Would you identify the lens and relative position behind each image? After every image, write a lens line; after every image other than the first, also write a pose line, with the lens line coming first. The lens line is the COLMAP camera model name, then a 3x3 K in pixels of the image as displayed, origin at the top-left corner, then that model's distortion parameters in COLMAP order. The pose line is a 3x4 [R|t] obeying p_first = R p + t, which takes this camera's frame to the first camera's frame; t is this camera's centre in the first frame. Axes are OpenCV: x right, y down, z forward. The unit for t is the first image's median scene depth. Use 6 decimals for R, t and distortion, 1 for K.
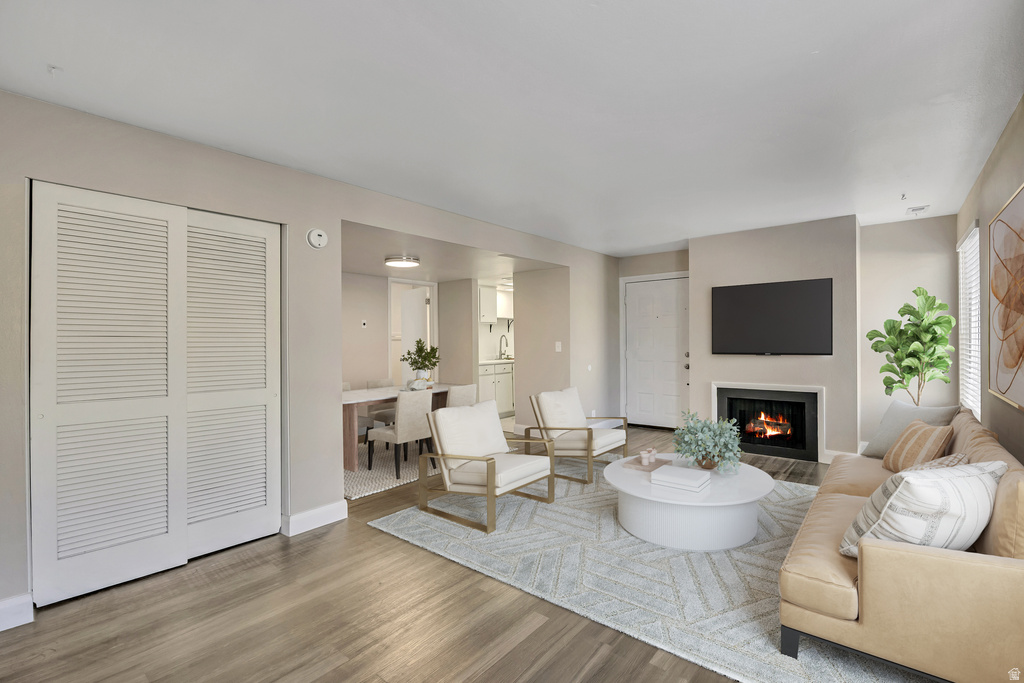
lens RADIAL K [[464.3, 0, 511.4], [0, 464.3, 336.9], [0, 0, 1]] dist [-0.004082, -0.001138]
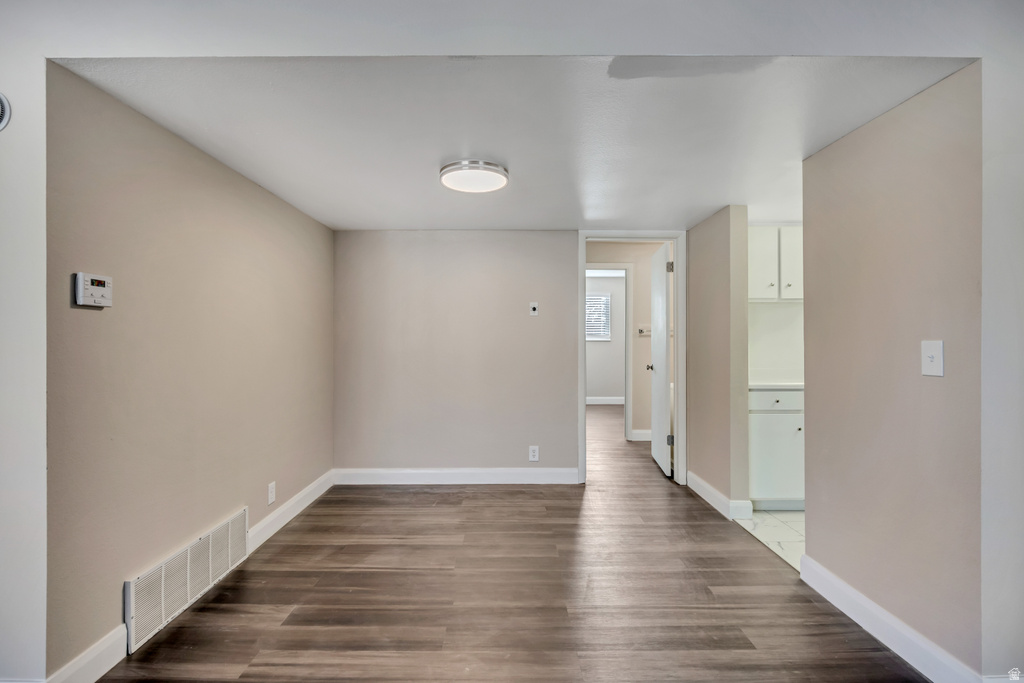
lens RADIAL K [[464.3, 0, 515.8], [0, 464.3, 341.1], [0, 0, 1]] dist [-0.004082, -0.001138]
pose [[0.665495, 0.013792, -0.746275, 0.133654], [-0.006129, 0.999897, 0.013013, 0.008132], [0.746377, -0.004086, 0.665511, 0.564516]]
